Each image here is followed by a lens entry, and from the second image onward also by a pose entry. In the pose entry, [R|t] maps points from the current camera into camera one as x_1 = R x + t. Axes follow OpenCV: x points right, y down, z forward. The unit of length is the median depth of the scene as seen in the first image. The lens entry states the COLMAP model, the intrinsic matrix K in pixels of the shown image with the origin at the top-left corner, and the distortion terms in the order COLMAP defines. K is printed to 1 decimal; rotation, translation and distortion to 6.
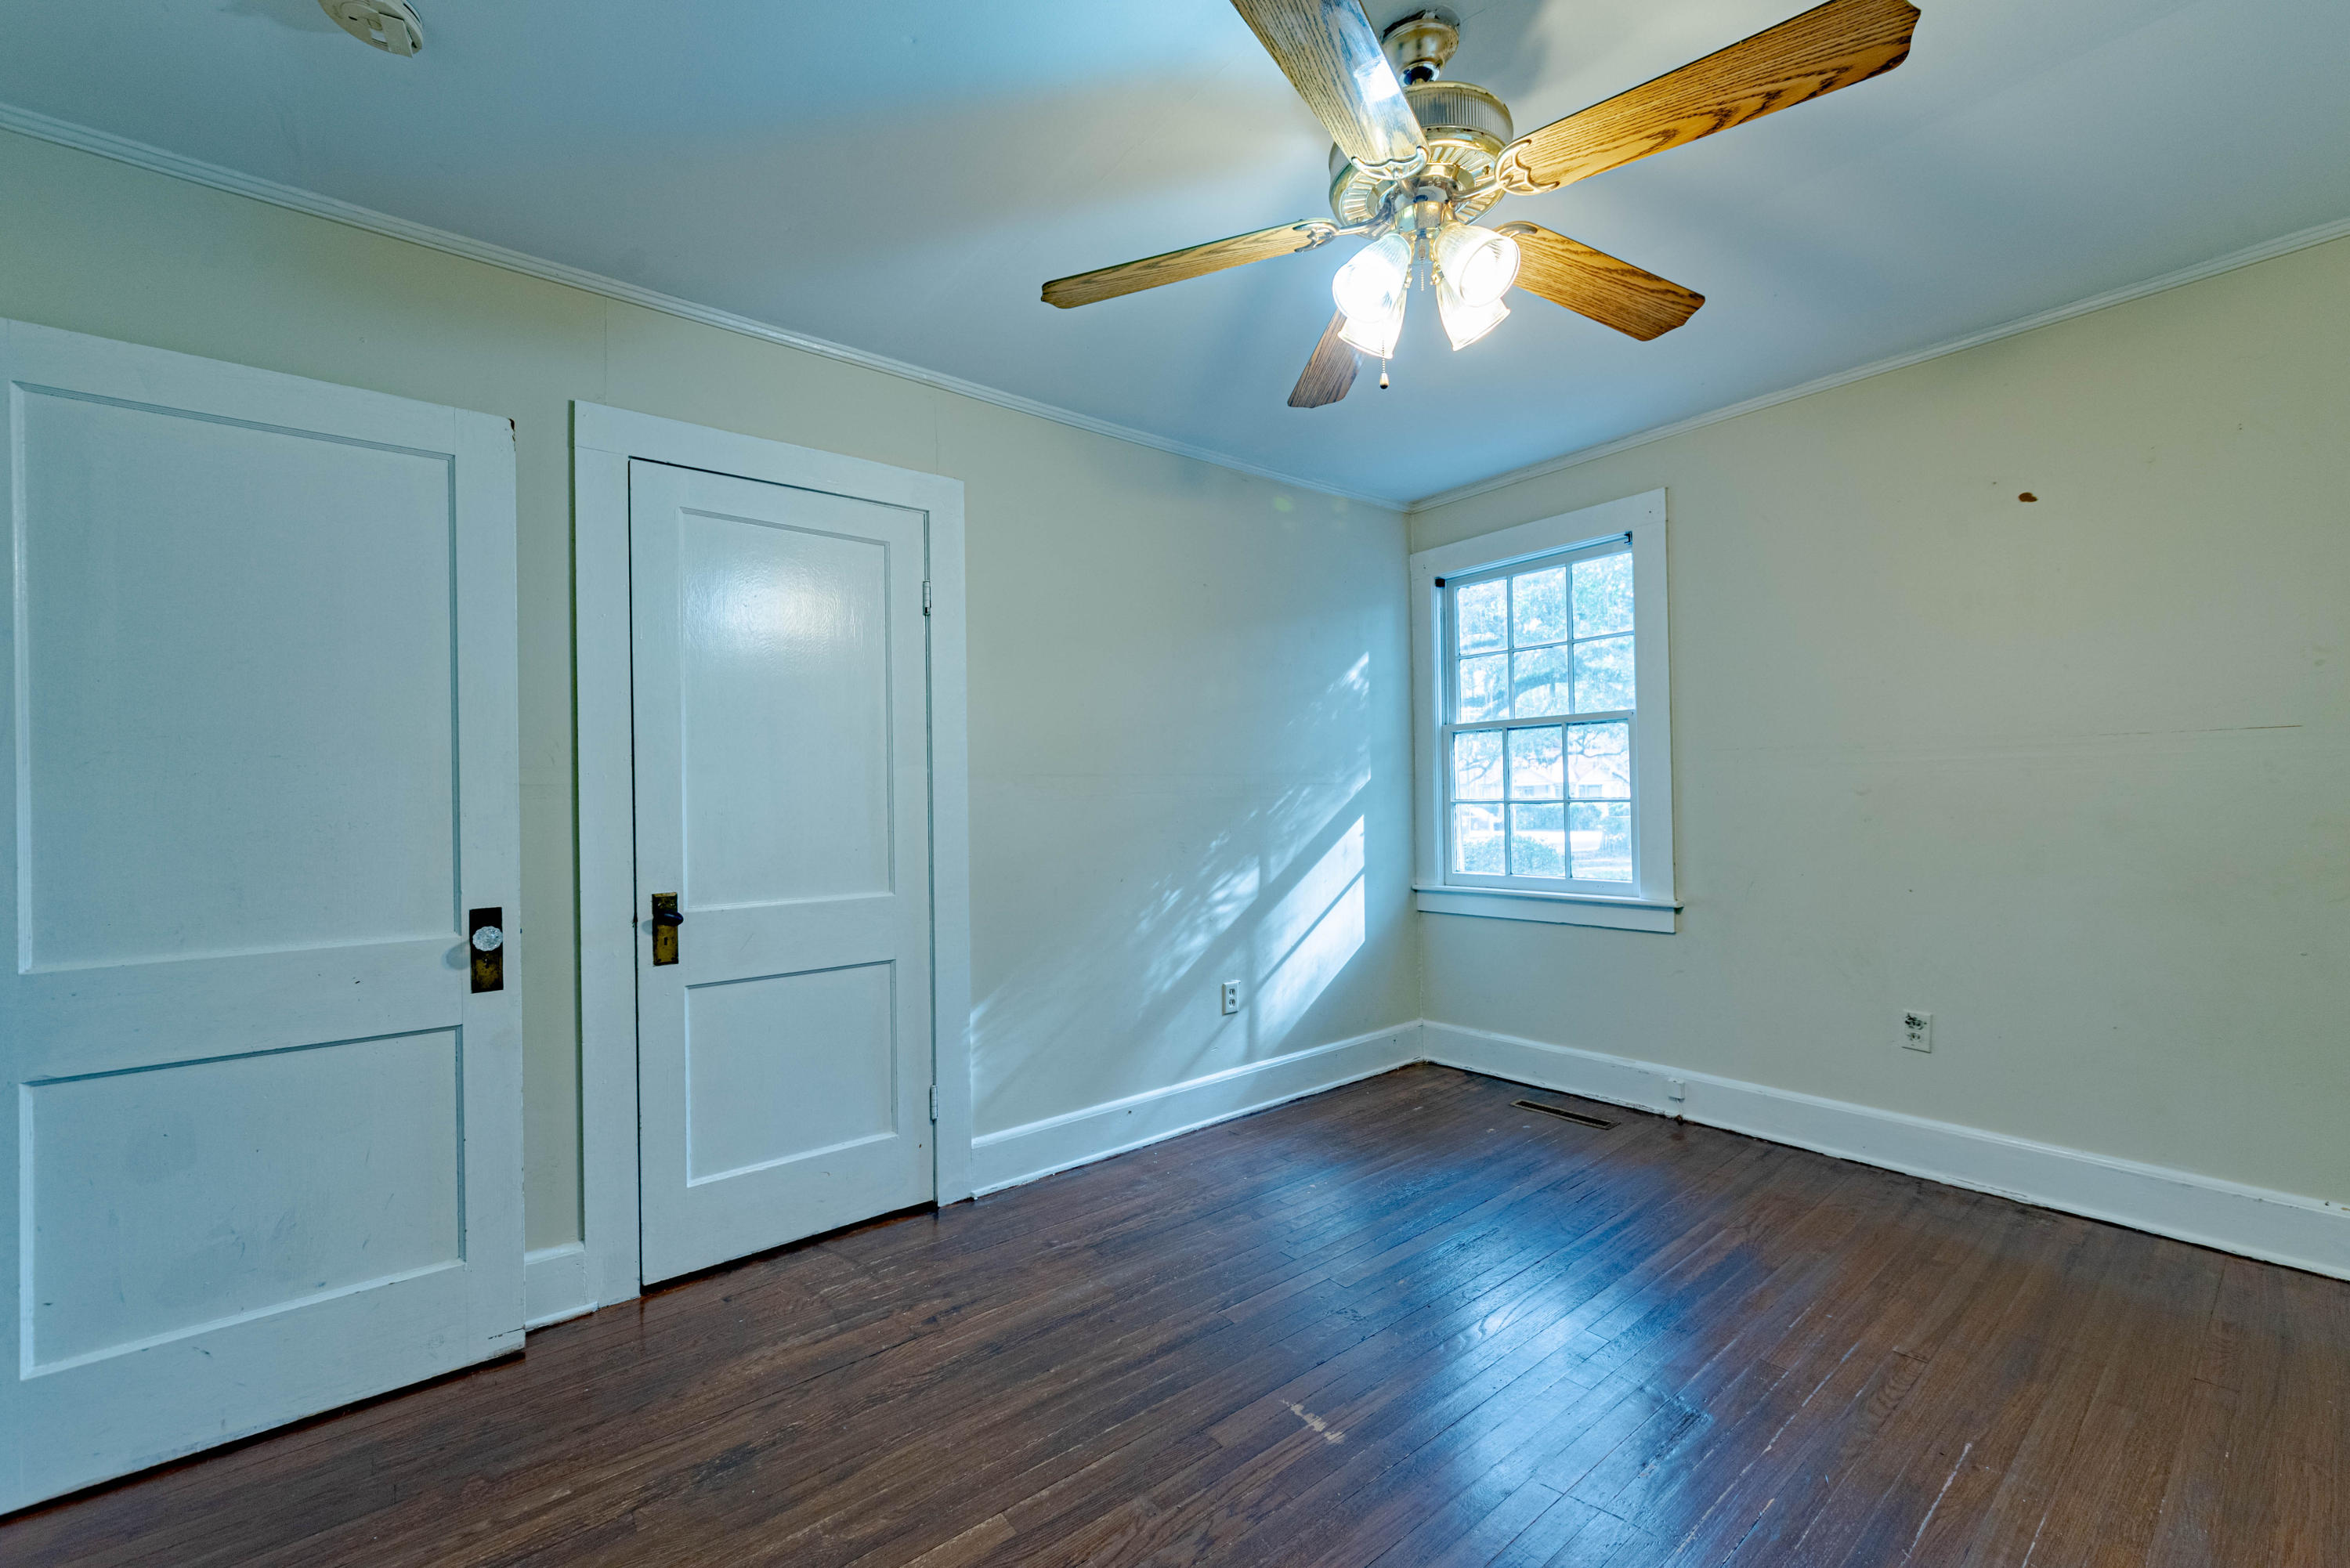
lens RADIAL K [[956.9, 0, 1193.3], [0, 956.9, 782.7], [0, 0, 1]] dist [-0.003110, 0.002742]
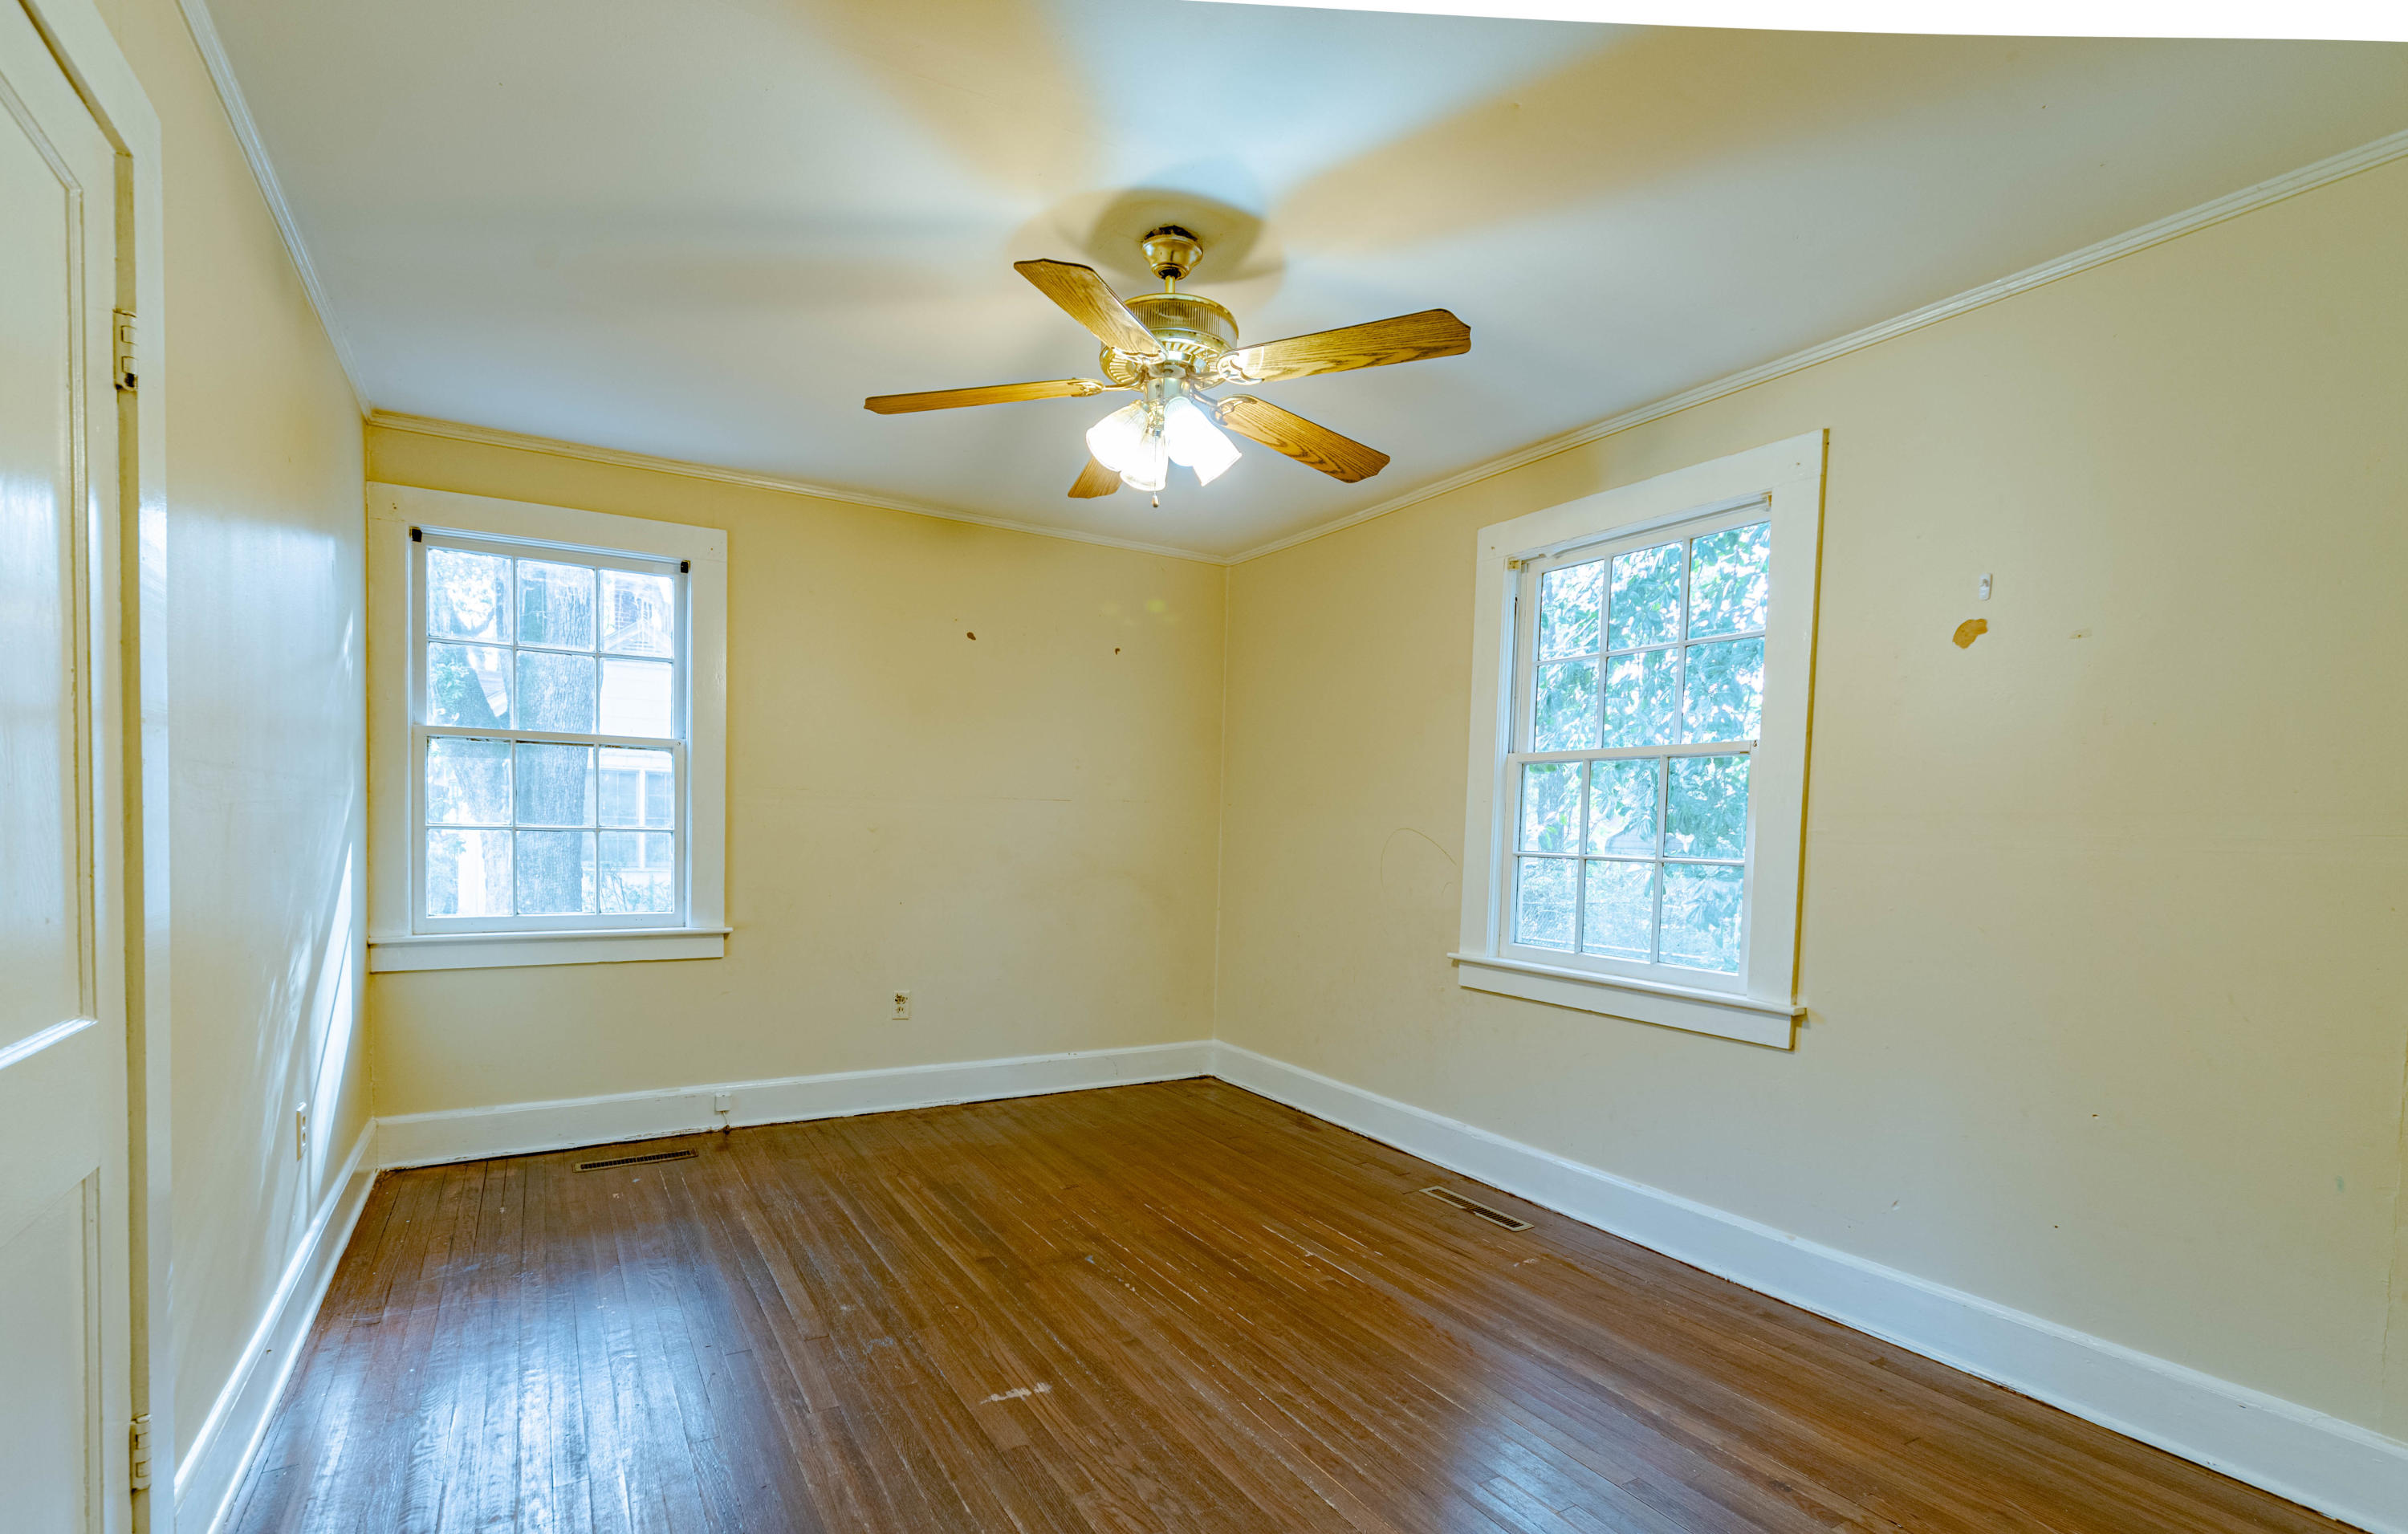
lens RADIAL K [[955.4, 0, 1188.6], [0, 955.4, 860.0], [0, 0, 1]] dist [0.002091, 0.000095]
pose [[0.197981, -0.007329, 0.980178, -0.434347], [-0.039696, 0.999092, 0.015488, 0.012731], [-0.979402, -0.041975, 0.197510, 0.291211]]
